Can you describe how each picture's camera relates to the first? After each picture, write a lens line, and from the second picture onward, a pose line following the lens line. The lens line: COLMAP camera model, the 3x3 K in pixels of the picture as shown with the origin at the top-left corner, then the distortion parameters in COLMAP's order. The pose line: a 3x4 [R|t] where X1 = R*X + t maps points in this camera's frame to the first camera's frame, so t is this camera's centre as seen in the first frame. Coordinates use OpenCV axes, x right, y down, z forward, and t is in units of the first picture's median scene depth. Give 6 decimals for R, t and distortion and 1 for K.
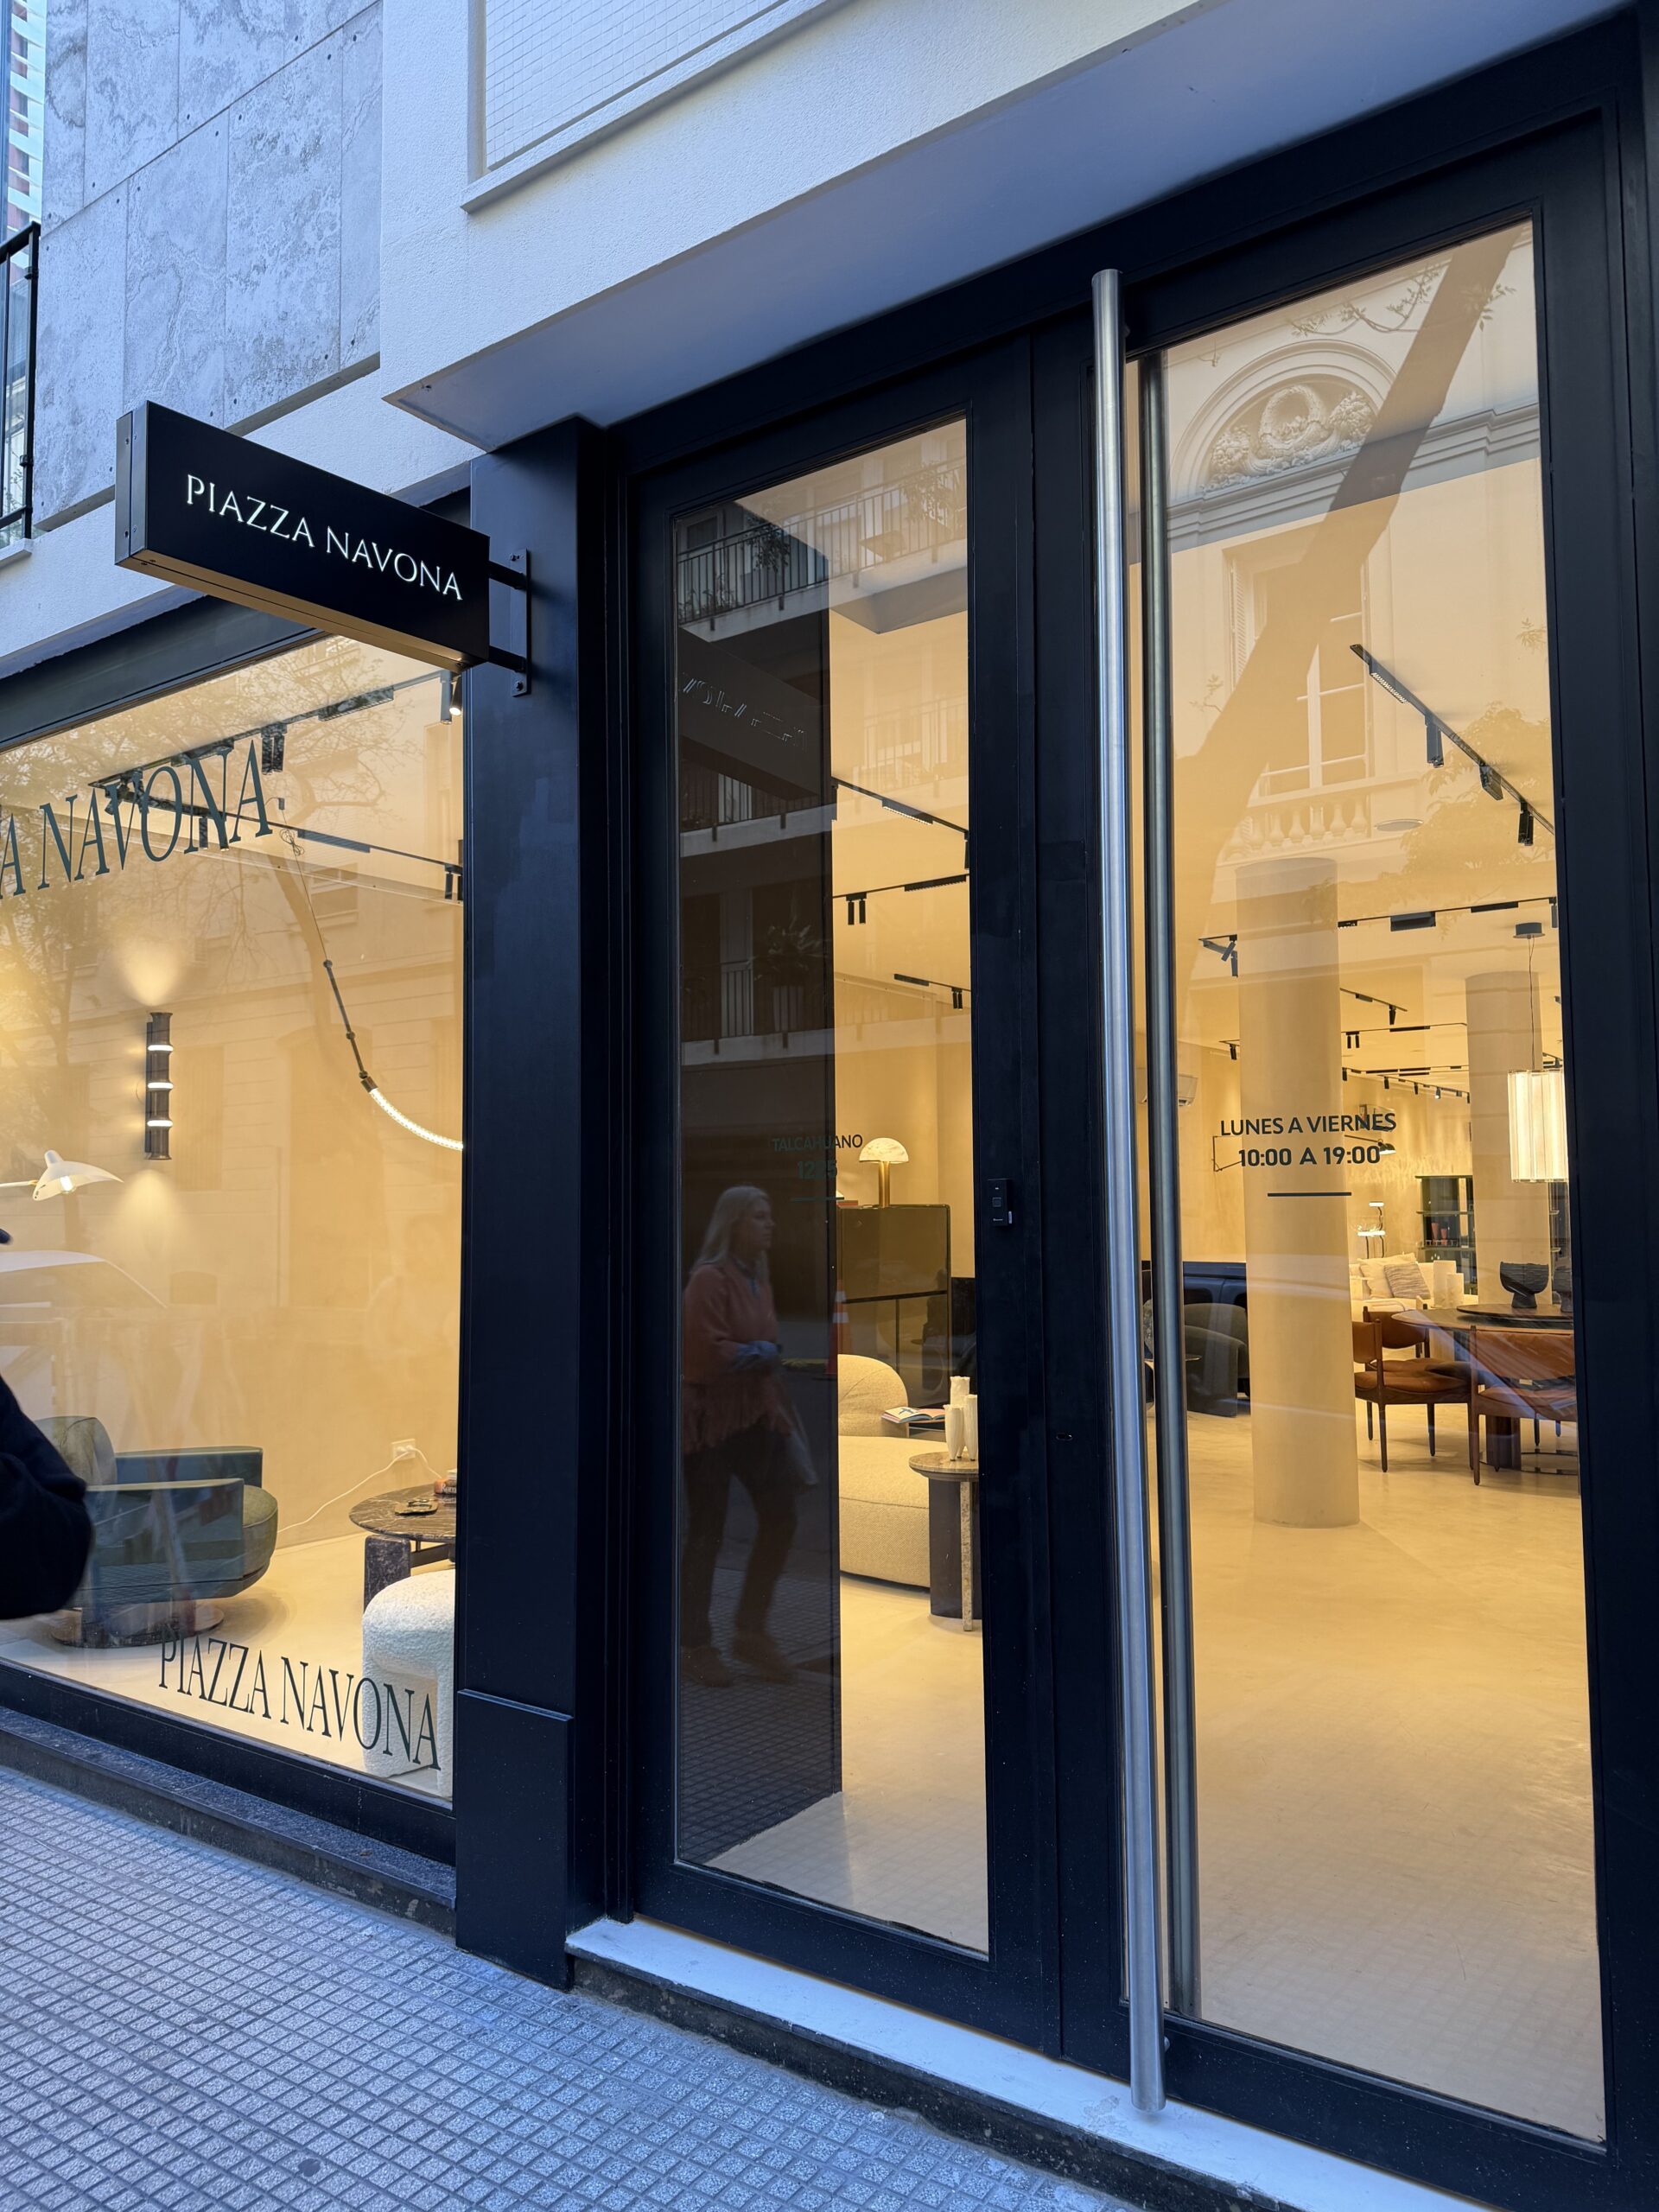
lens RADIAL K [[1521.7, 0, 829.5], [0, 1521.7, 1106.0], [0, 0, 1]] dist [0.008376, -0.001473]
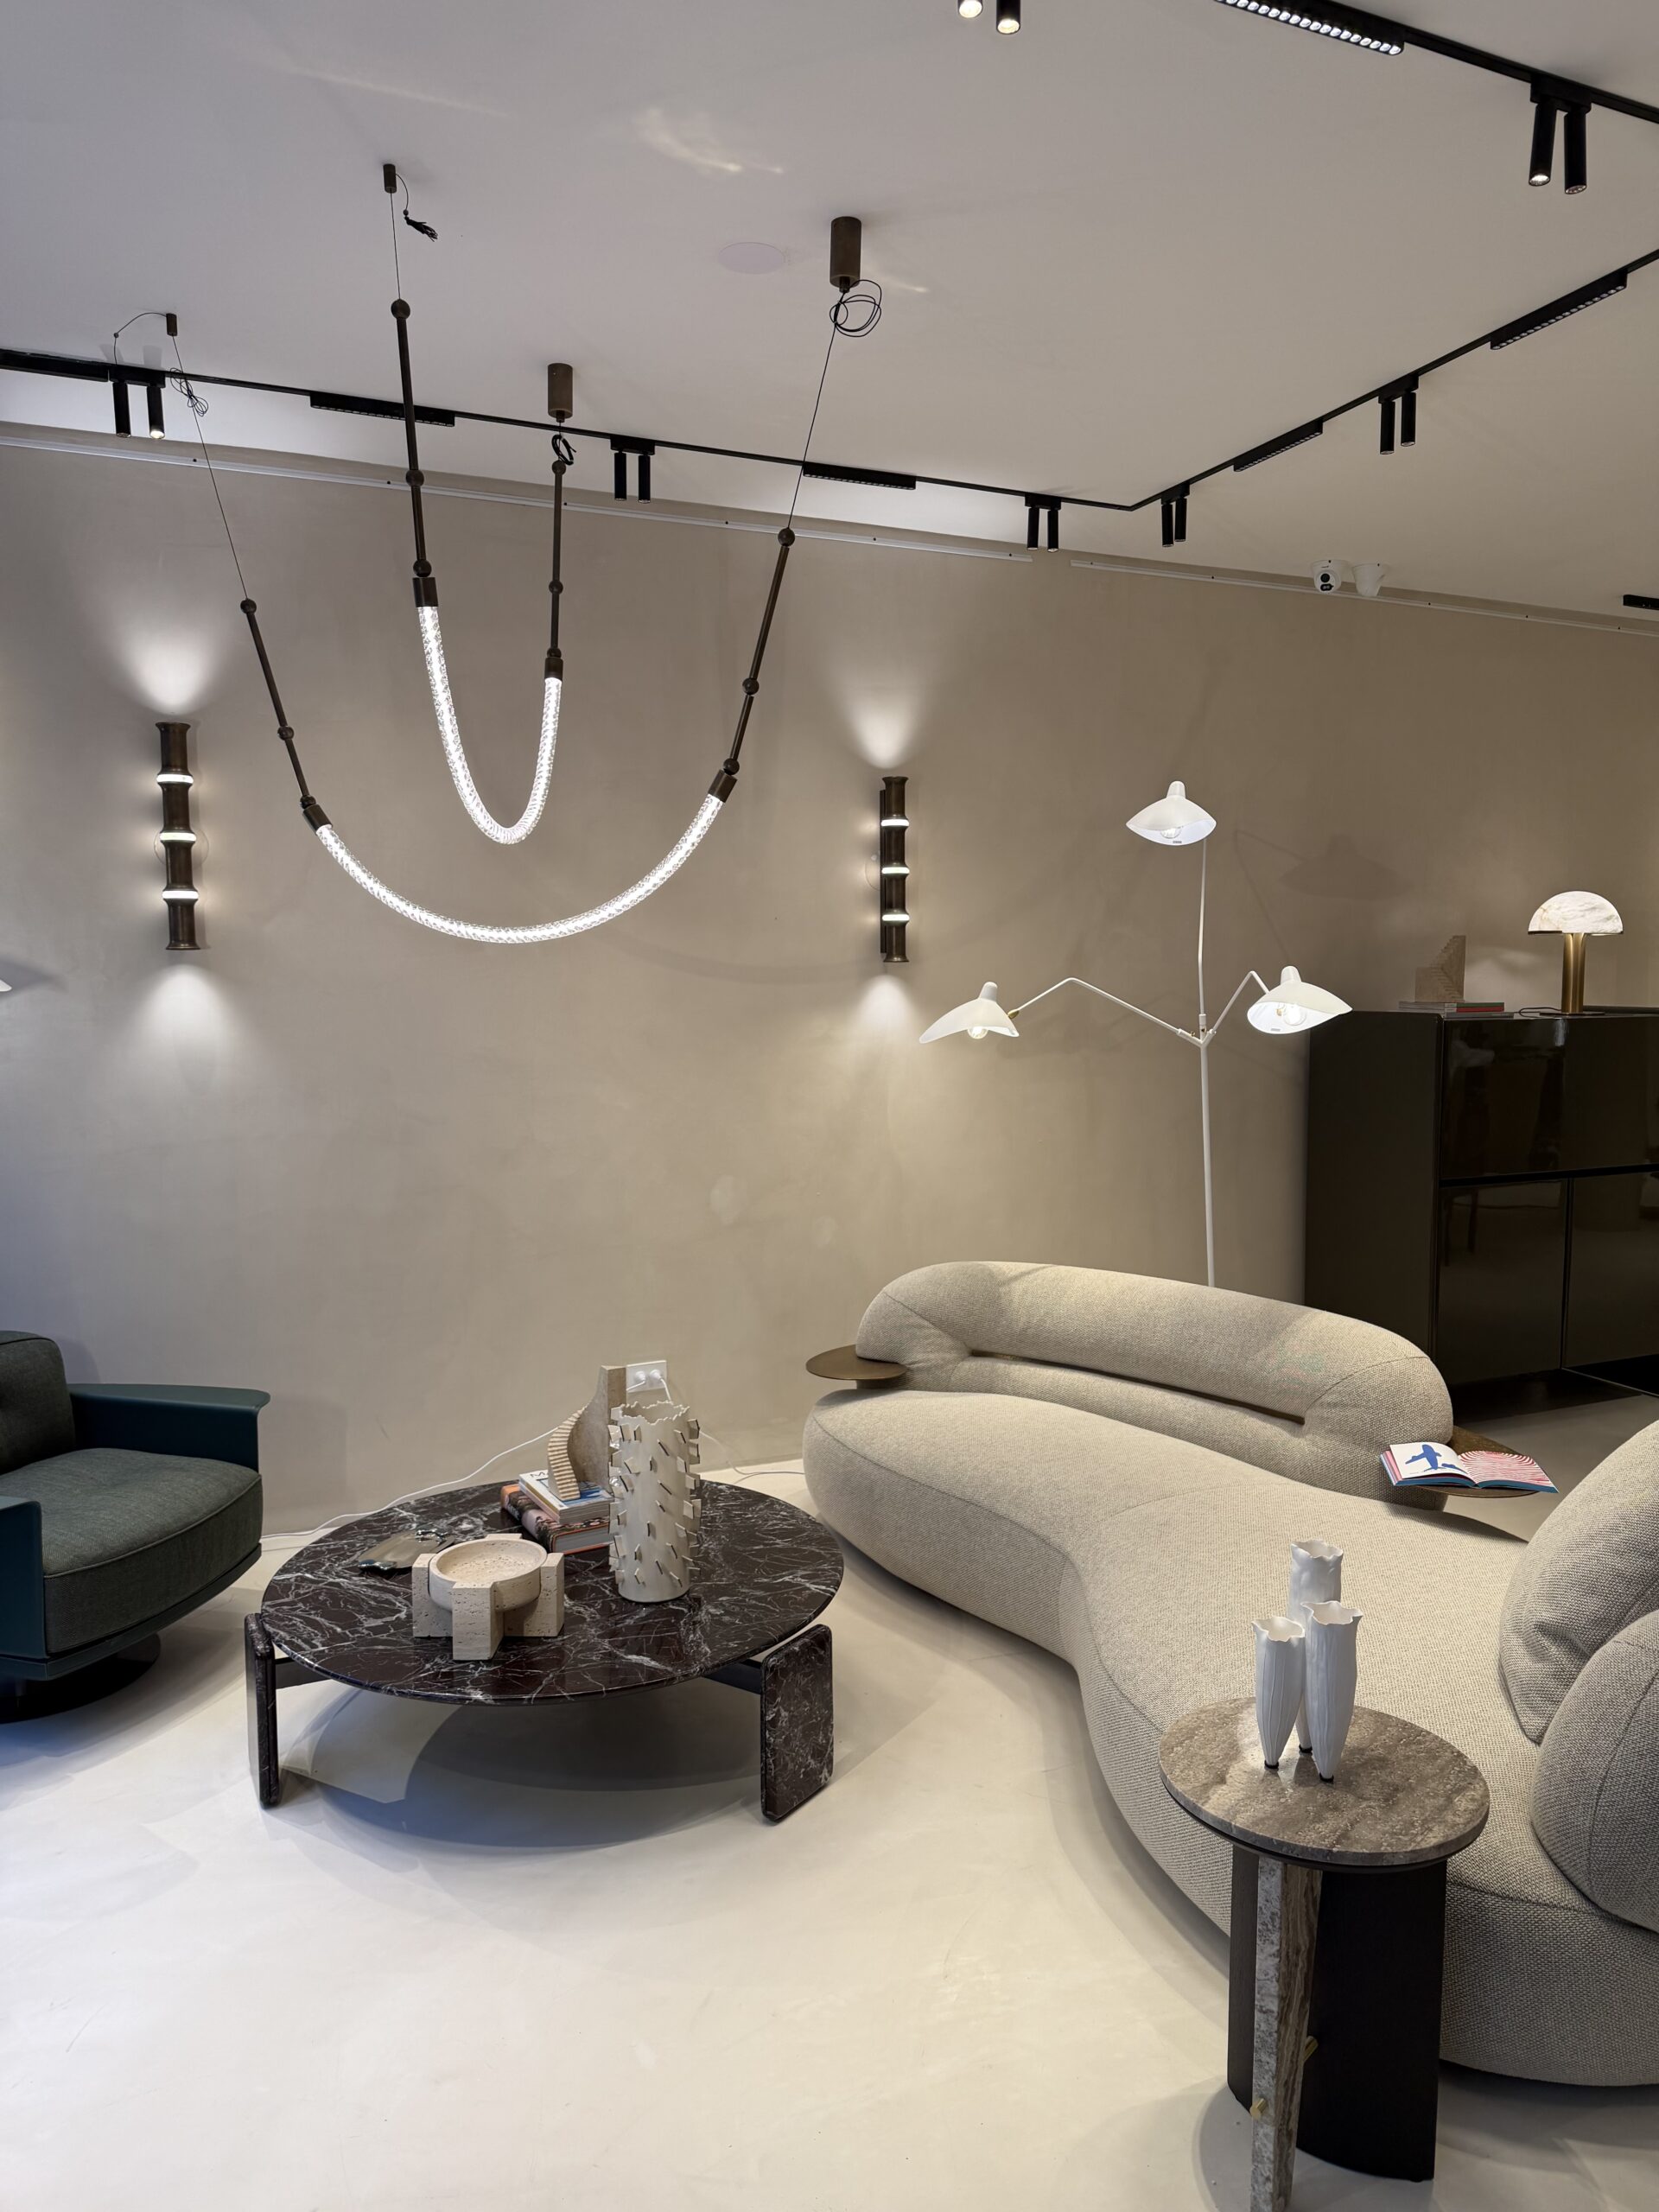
lens RADIAL K [[1514.7, 0, 824.6], [0, 1514.7, 1127.2], [0, 0, 1]] dist [0.158425, -0.240269]
pose [[0.865851, 0.059323, -0.496773, 0.152301], [0.025854, 0.986313, 0.162846, 0.010129], [0.499634, -0.153844, 0.852466, 0.586904]]
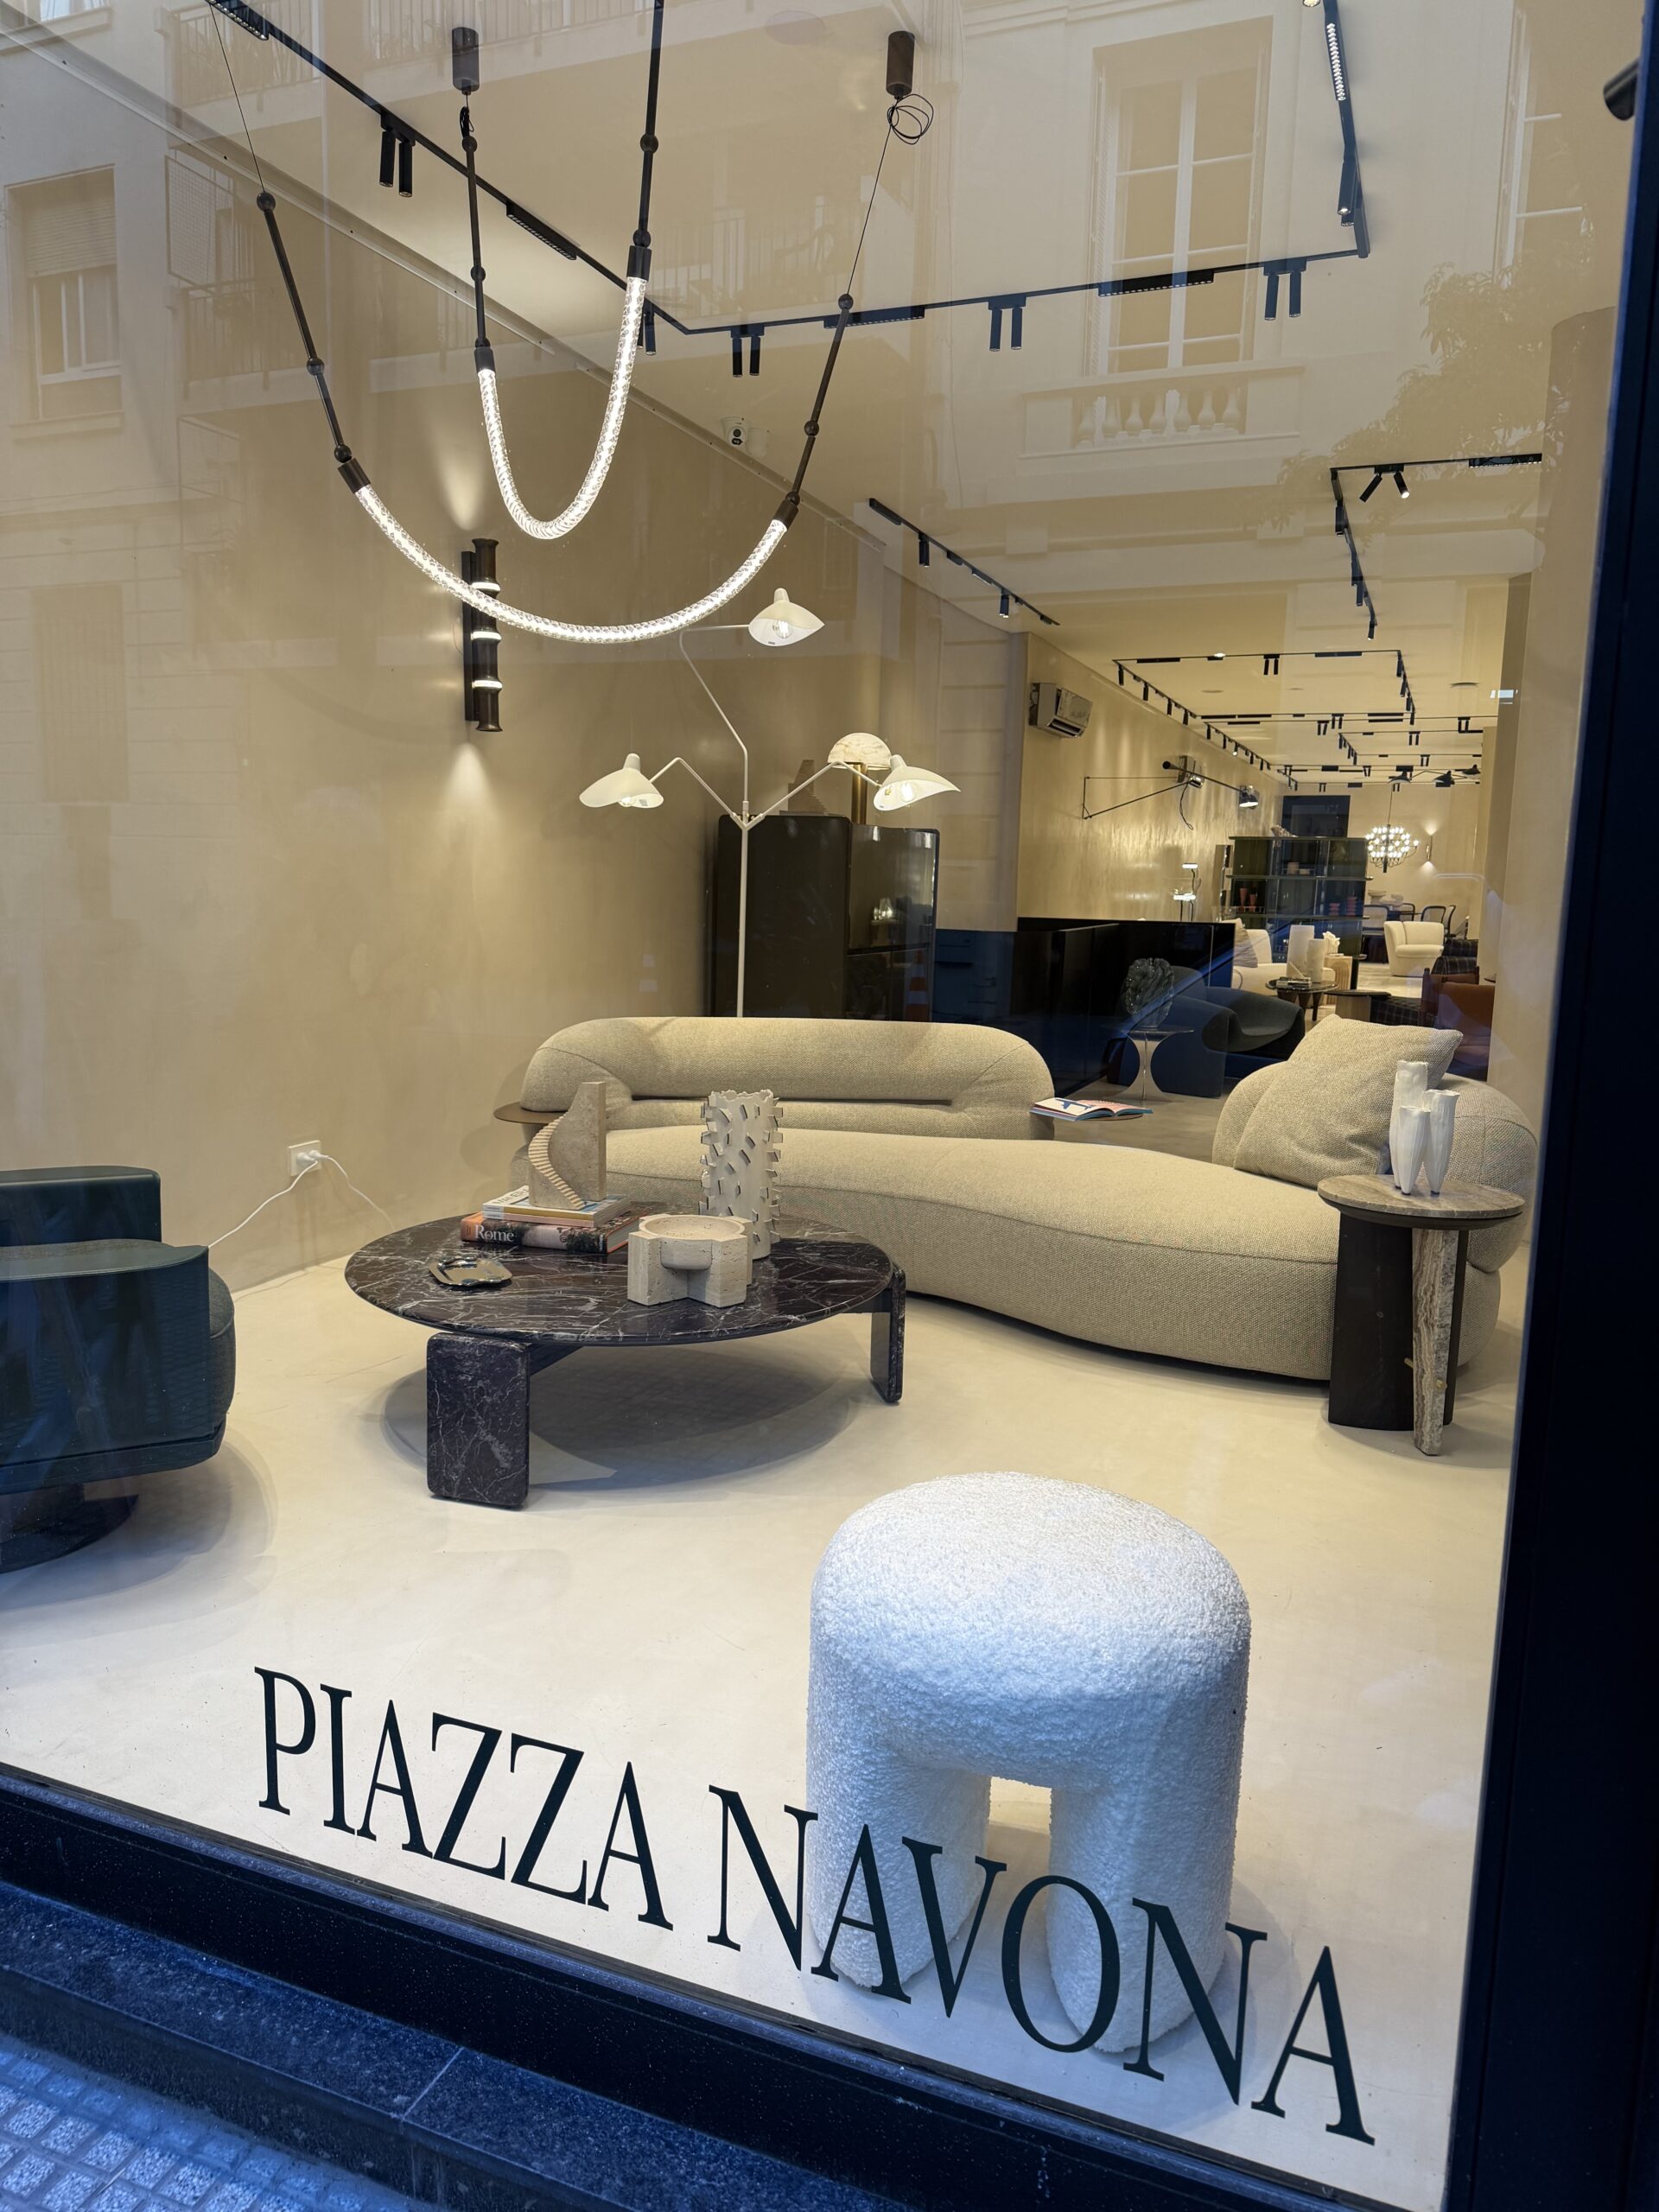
lens RADIAL K [[1544.5, 0, 829.5], [0, 1544.5, 1106.0], [0, 0, 1]] dist [0.045289, -0.043077]
pose [[0.971442, 0.001584, 0.237270, -0.271758], [-0.052858, 0.976294, 0.209895, 0.073382], [-0.231313, -0.216442, 0.948497, 0.426542]]
